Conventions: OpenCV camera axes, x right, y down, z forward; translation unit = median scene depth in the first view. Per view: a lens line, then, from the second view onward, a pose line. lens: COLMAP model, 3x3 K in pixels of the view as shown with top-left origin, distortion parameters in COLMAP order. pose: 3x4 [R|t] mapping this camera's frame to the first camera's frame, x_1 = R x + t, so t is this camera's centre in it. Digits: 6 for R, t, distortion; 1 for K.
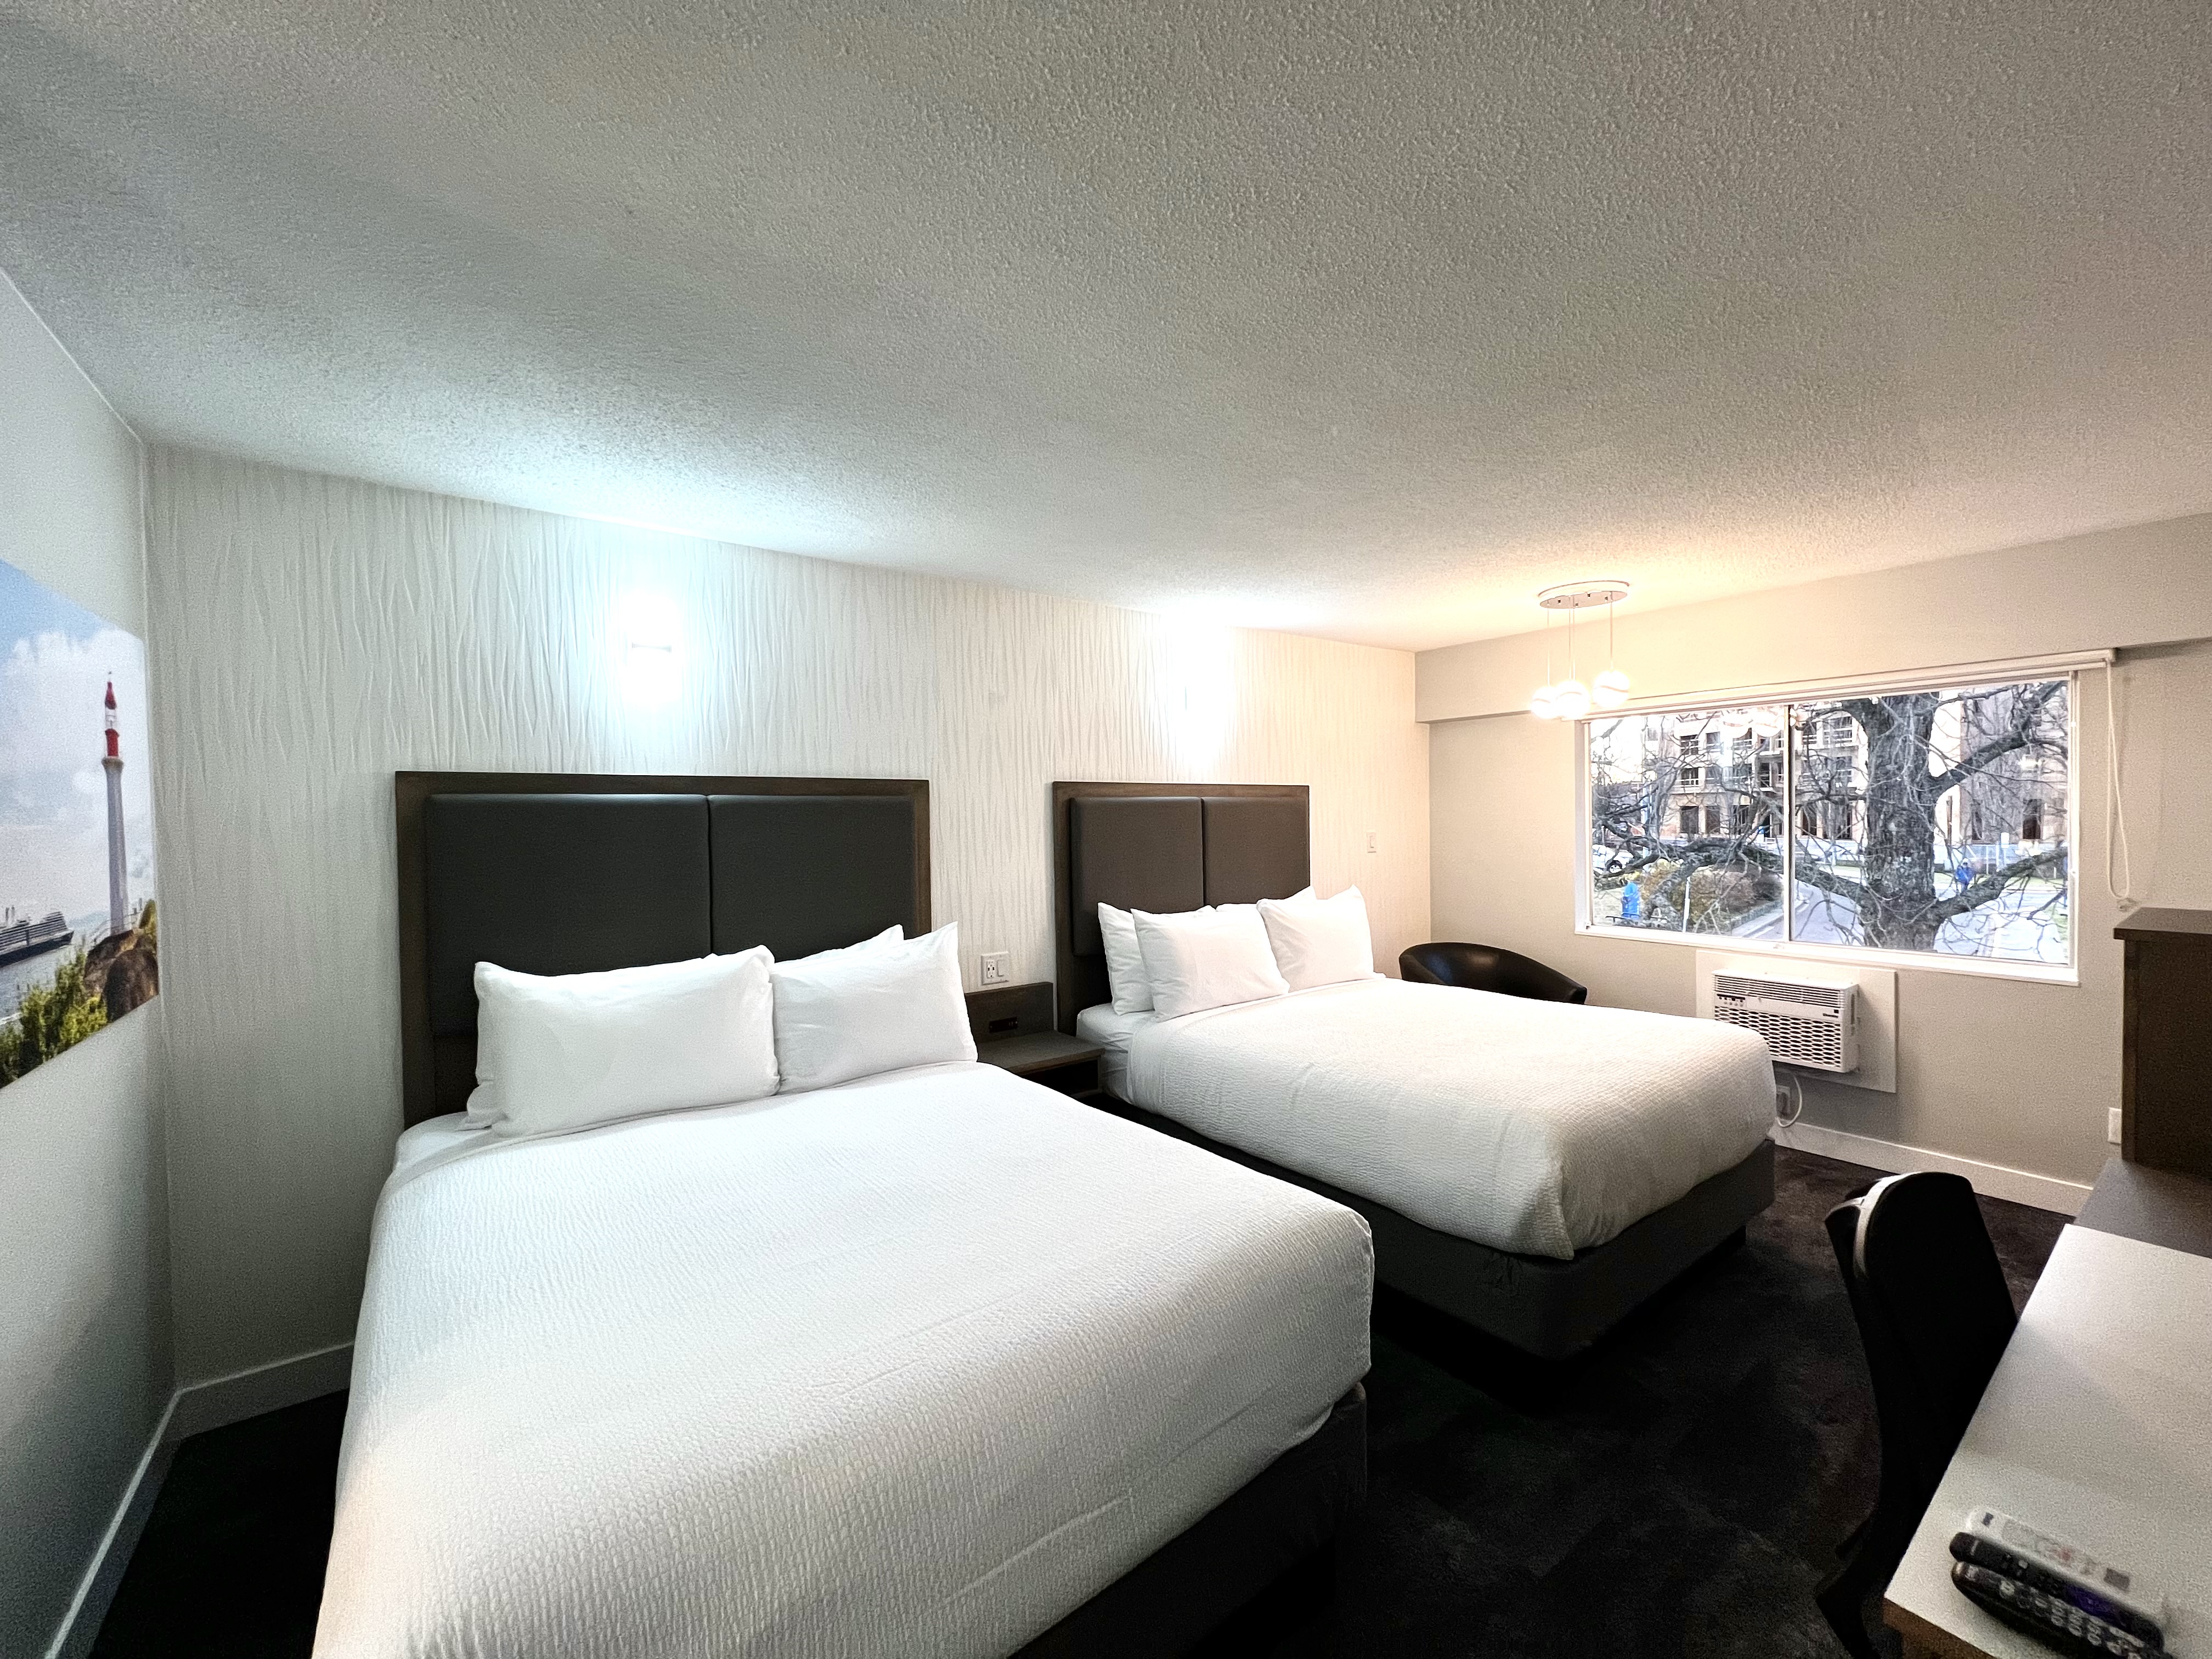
lens RADIAL K [[888.4, 0, 1105.4], [0, 888.4, 832.9], [0, 0, 1]] dist [-0.001936, 0.000658]
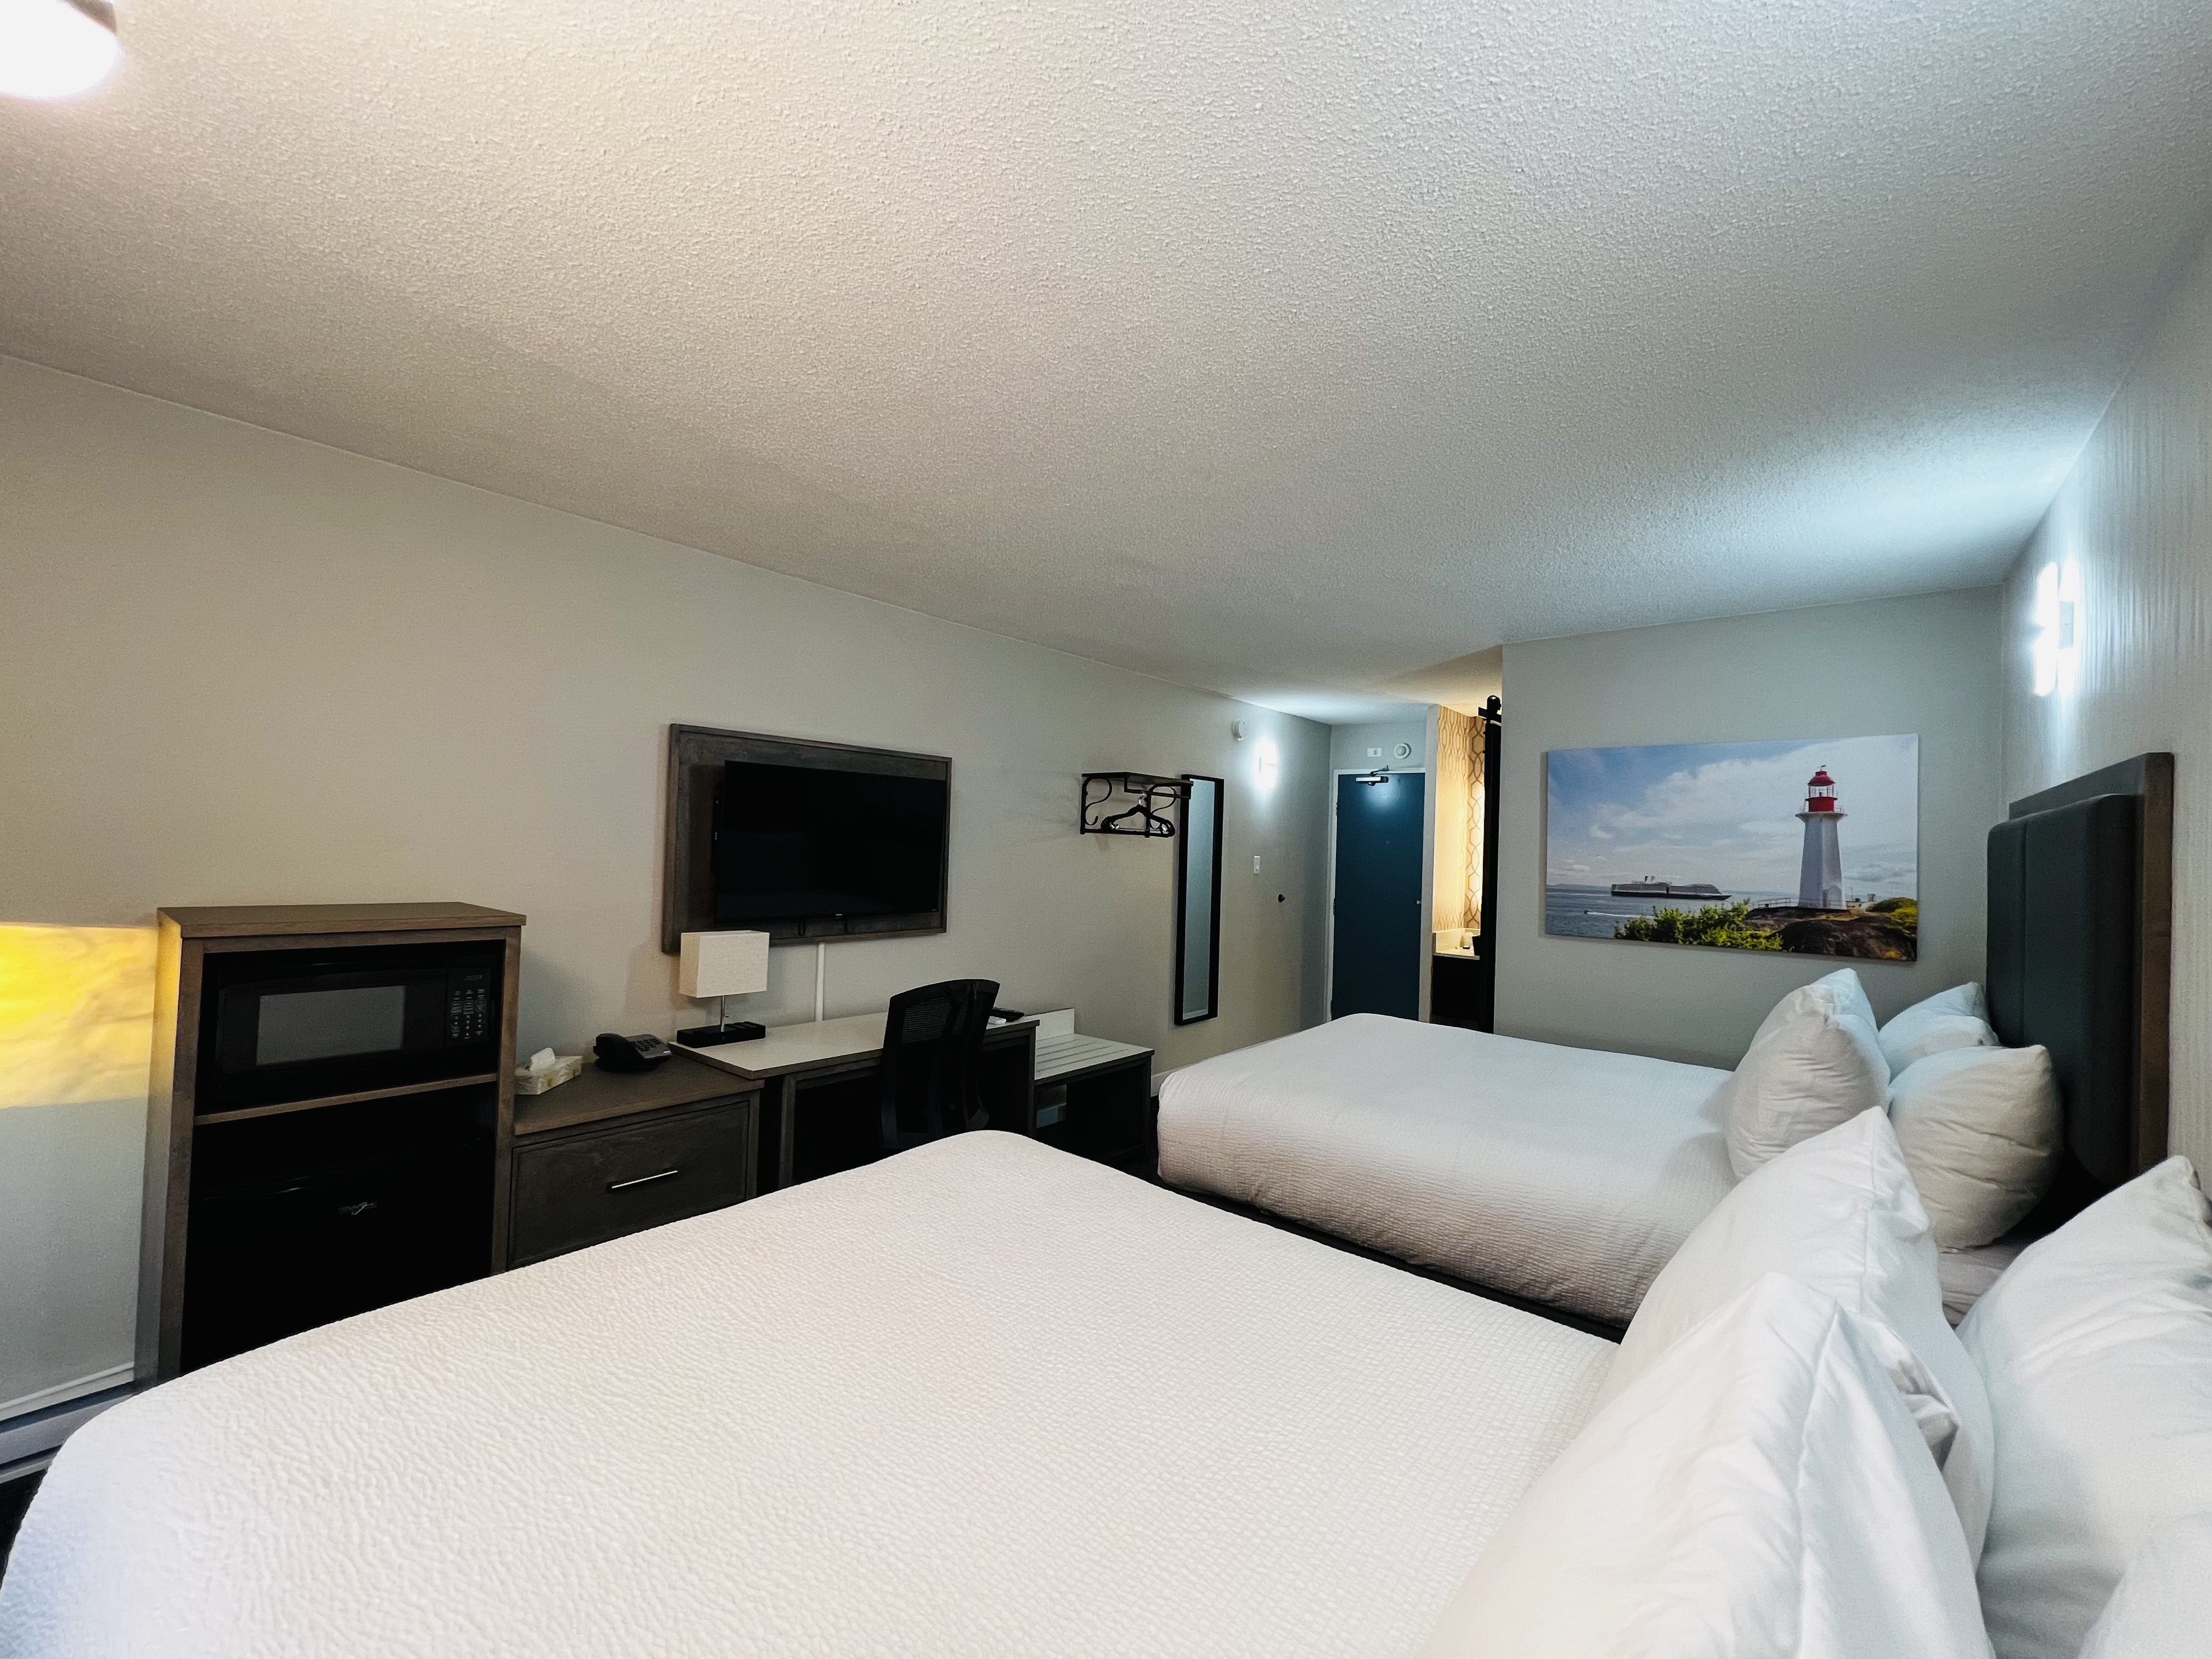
lens RADIAL K [[888.4, 0, 1111.0], [0, 888.4, 828.3], [0, 0, 1]] dist [-0.001936, 0.000658]
pose [[-0.969926, -0.024216, -0.242194, 0.522809], [-0.025448, 0.999674, 0.001958, -0.012874], [0.242067, 0.008062, -0.970226, 1.679947]]
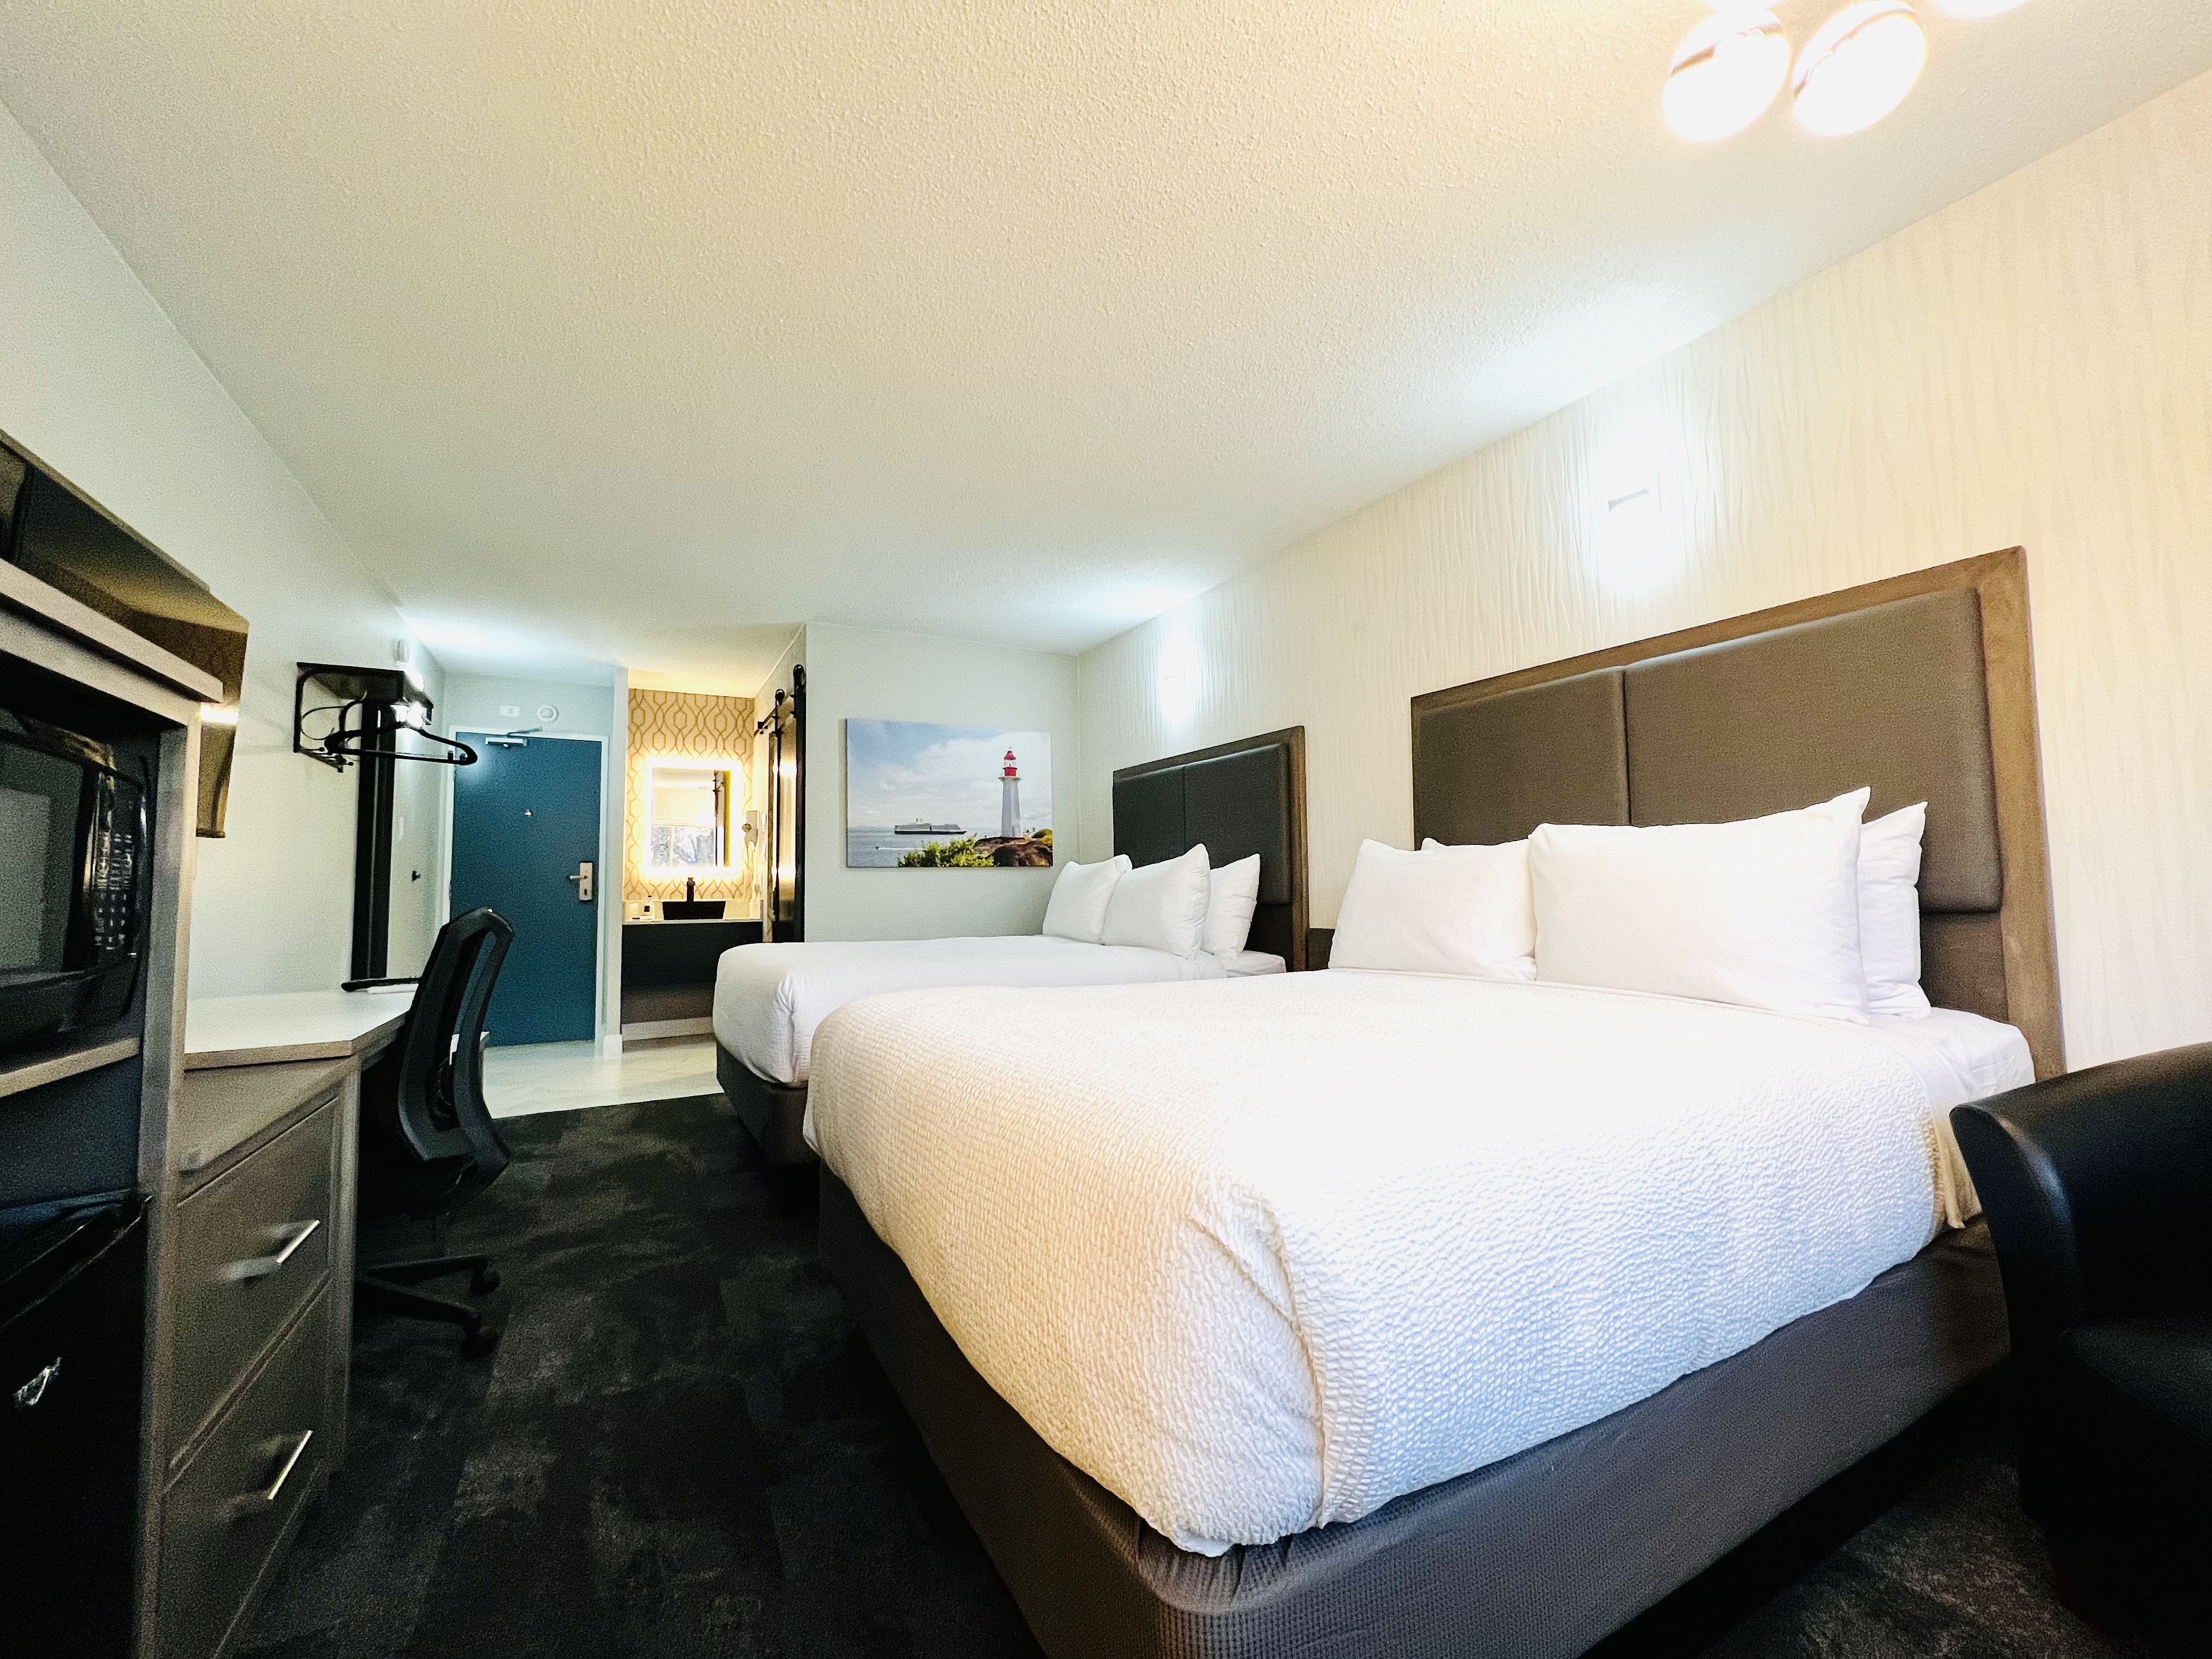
lens RADIAL K [[888.4, 0, 1106.6], [0, 888.4, 830.9], [0, 0, 1]] dist [-0.001936, 0.000658]
pose [[-0.137006, -0.050519, -0.989281, 1.178355], [-0.005873, 0.998723, -0.050188, 0.162889], [0.990553, -0.001066, -0.137127, 1.182126]]
